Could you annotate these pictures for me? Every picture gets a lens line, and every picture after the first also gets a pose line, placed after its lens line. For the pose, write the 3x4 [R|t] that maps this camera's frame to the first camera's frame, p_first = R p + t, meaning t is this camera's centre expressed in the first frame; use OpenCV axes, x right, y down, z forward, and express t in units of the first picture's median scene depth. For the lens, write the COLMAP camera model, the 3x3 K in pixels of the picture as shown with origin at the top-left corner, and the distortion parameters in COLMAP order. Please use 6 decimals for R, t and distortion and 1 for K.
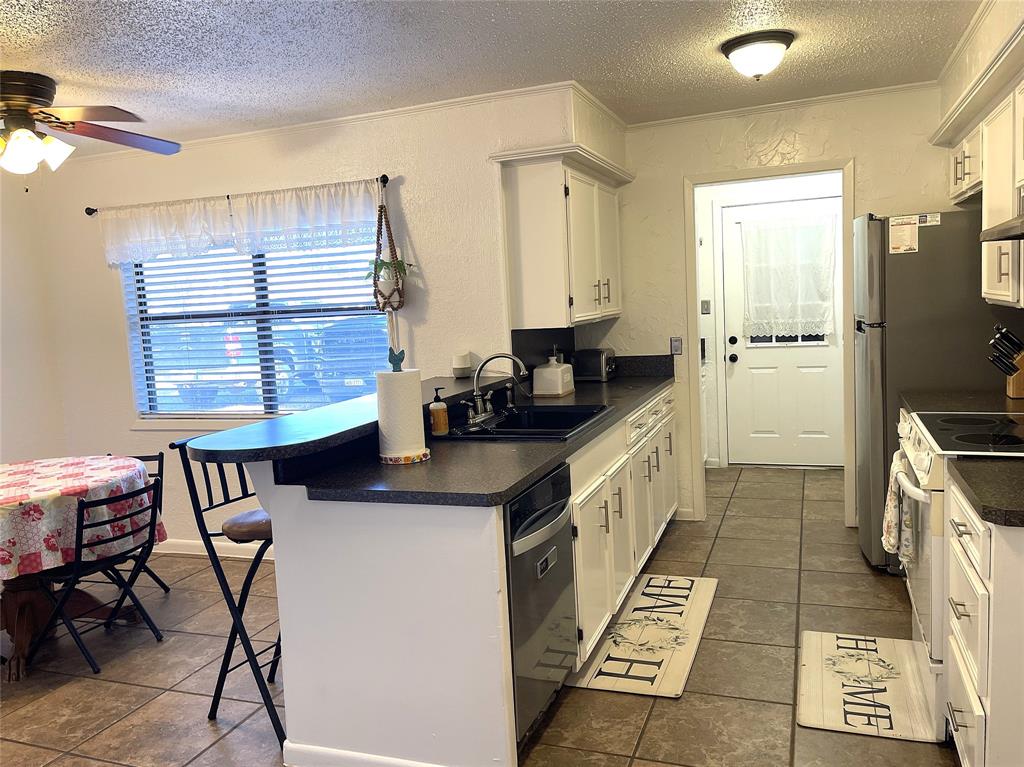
lens RADIAL K [[806.3, 0, 512.0], [0, 806.3, 383.5], [0, 0, 1]] dist [0.084753, -0.106003]
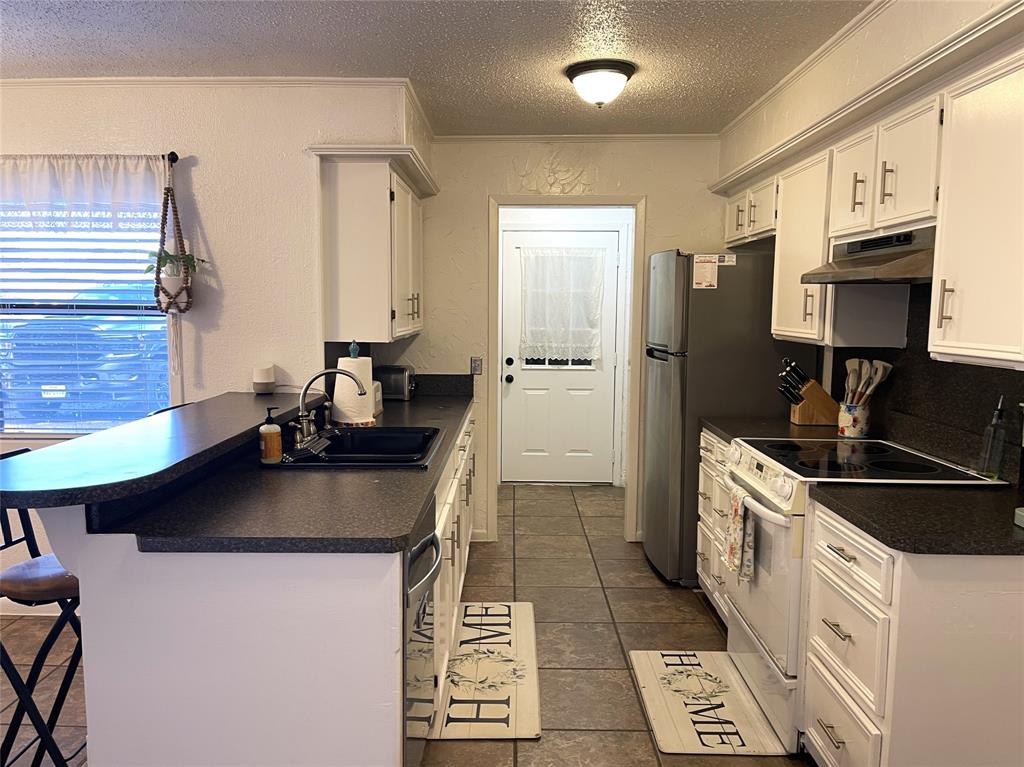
lens RADIAL K [[791.4, 0, 508.4], [0, 791.4, 393.6], [0, 0, 1]] dist [0.037954, -0.006048]
pose [[0.937883, 0.023657, 0.346145, -0.116126], [-0.021703, 0.999719, -0.009521, -0.005129], [-0.346273, 0.001417, 0.938133, 0.100483]]
